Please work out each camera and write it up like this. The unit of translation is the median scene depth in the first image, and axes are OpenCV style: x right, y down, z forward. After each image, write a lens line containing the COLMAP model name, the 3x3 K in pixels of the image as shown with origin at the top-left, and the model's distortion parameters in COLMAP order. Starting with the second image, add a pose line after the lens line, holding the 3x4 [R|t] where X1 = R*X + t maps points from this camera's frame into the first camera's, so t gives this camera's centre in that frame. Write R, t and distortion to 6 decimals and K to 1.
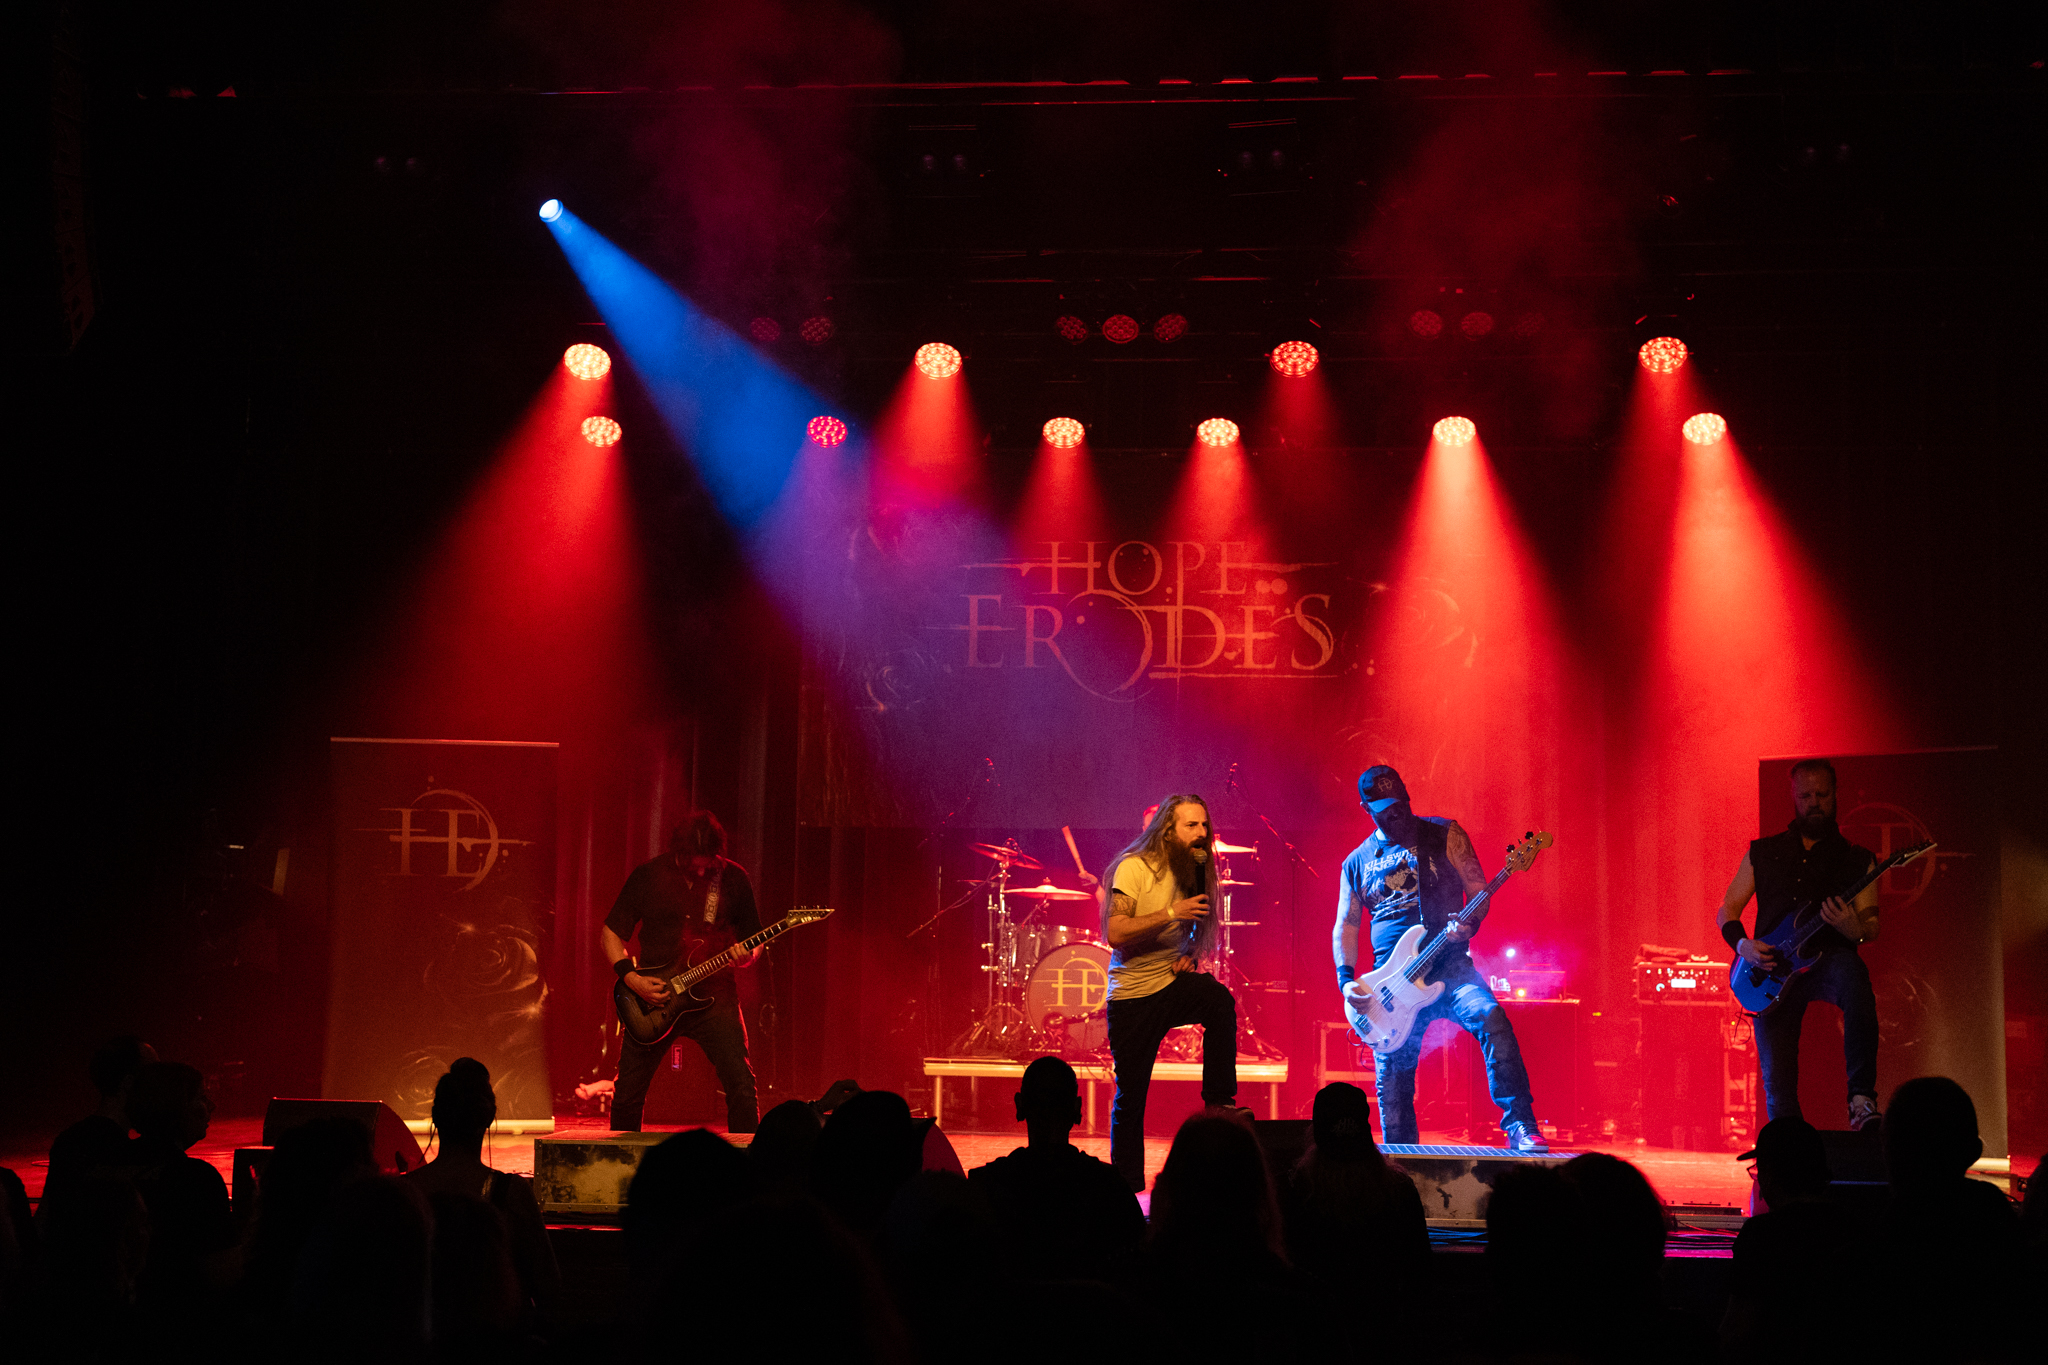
lens RADIAL K [[3575.1, 0, 1029.1], [0, 3575.1, 701.7], [0, 0, 1]] dist [0.126668, 0.000000]
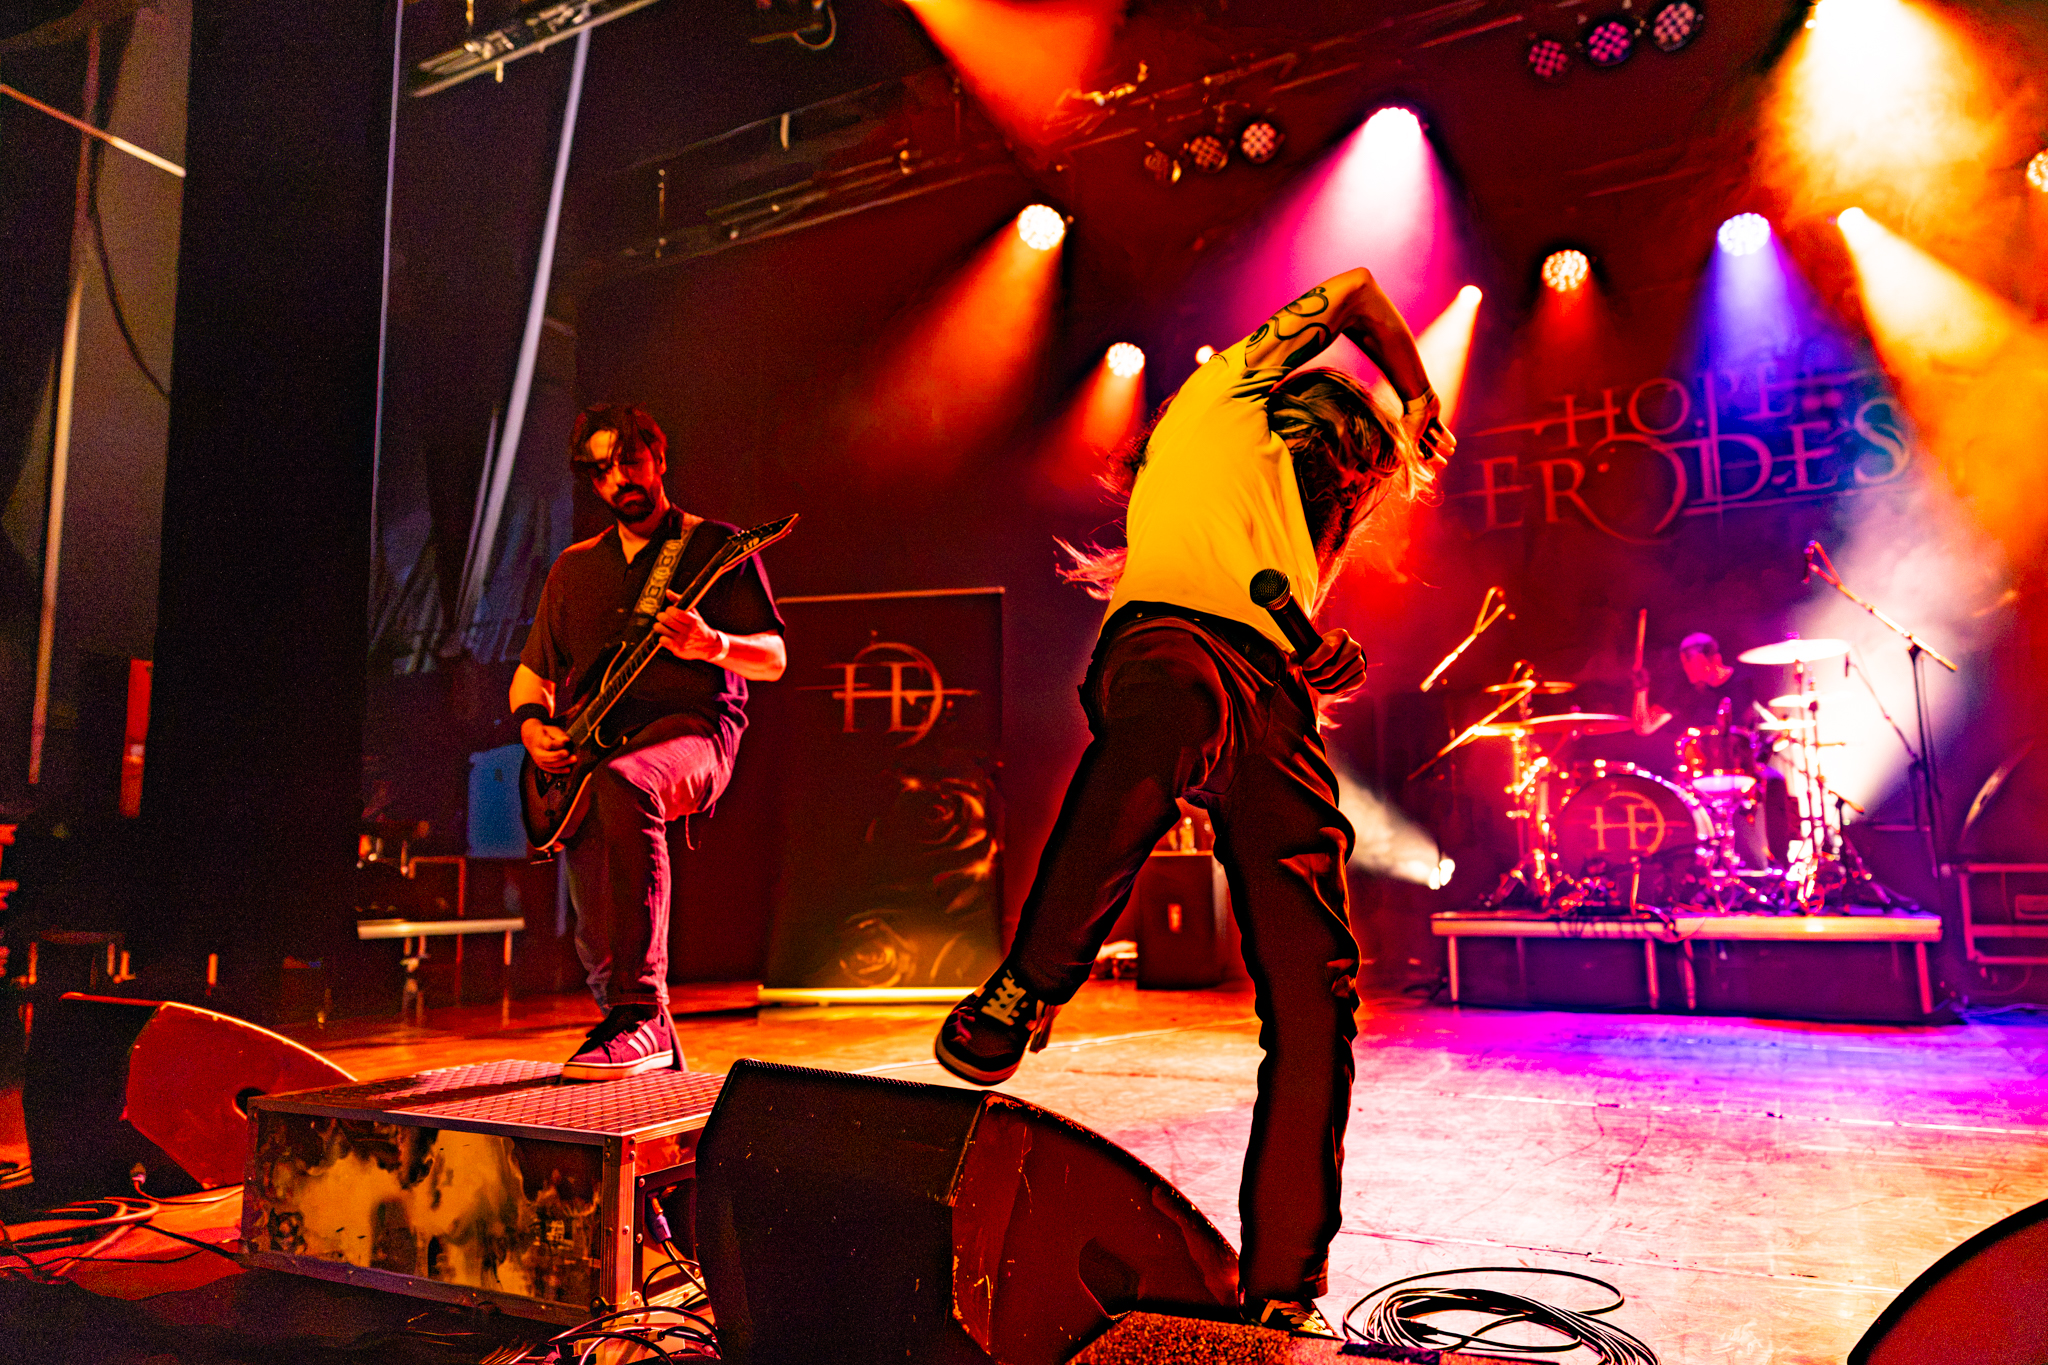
lens RADIAL K [[1372.6, 0, 1020.2], [0, 1372.6, 693.0], [0, 0, 1]] dist [0.001837, 0.007251]
pose [[0.911091, -0.081764, -0.404014, 0.017515], [0.053987, 0.995356, -0.079694, 0.066640], [0.408654, 0.050798, 0.911275, 0.650319]]
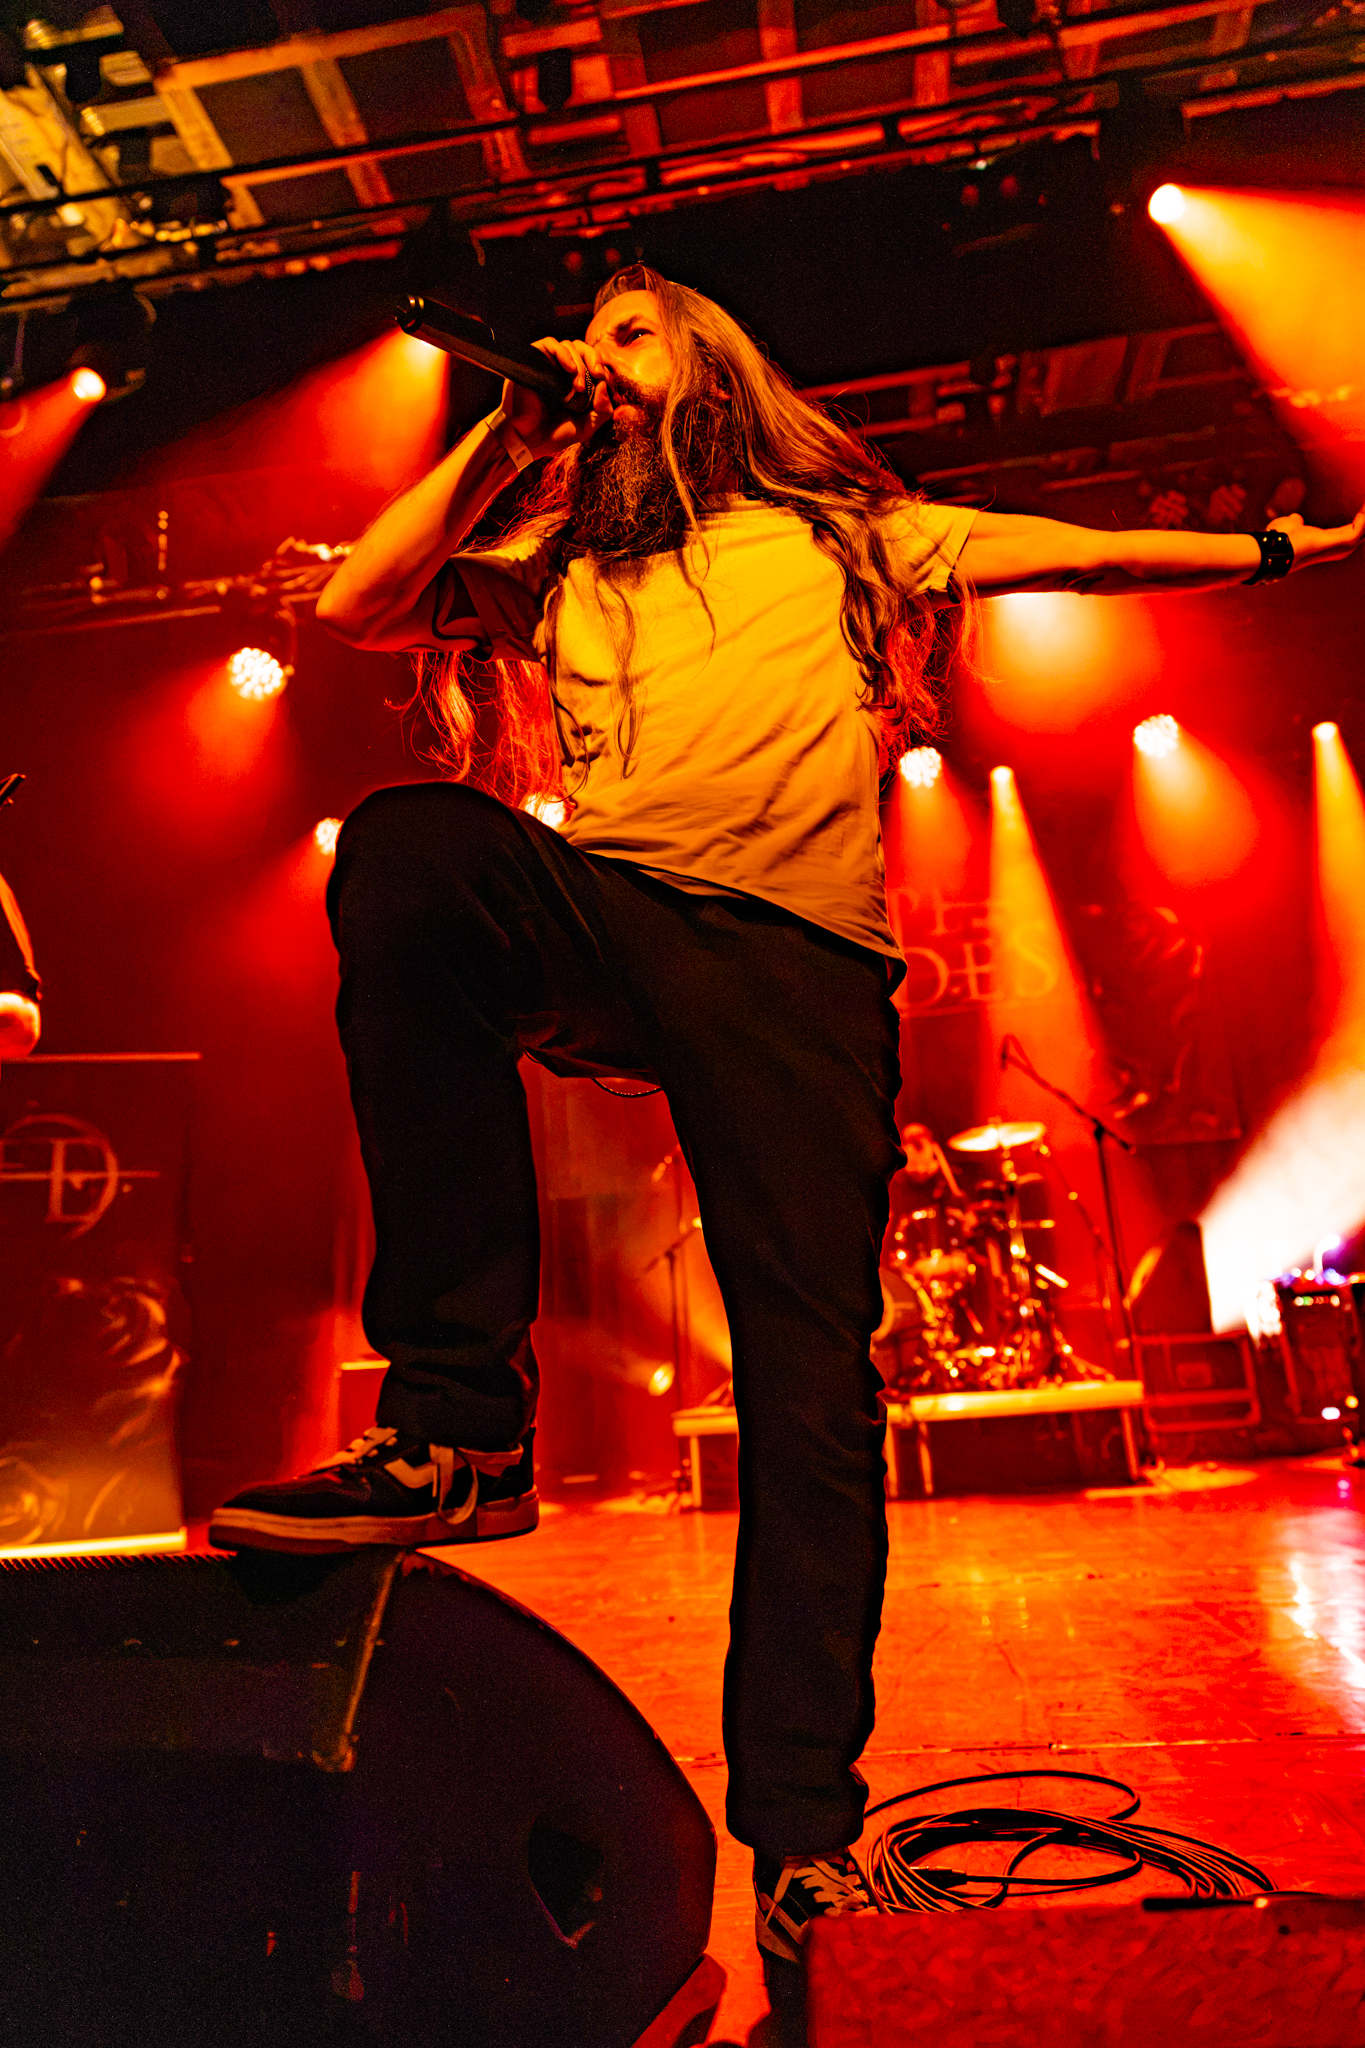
lens RADIAL K [[1372.6, 0, 672.5], [0, 1372.6, 1028.3], [0, 0, 1]] dist [0.001837, 0.007251]
pose [[0.994425, -0.093821, -0.048129, -0.006472], [0.082444, 0.976355, -0.199837, 0.075638], [0.065740, 0.194755, 0.978646, 0.674451]]
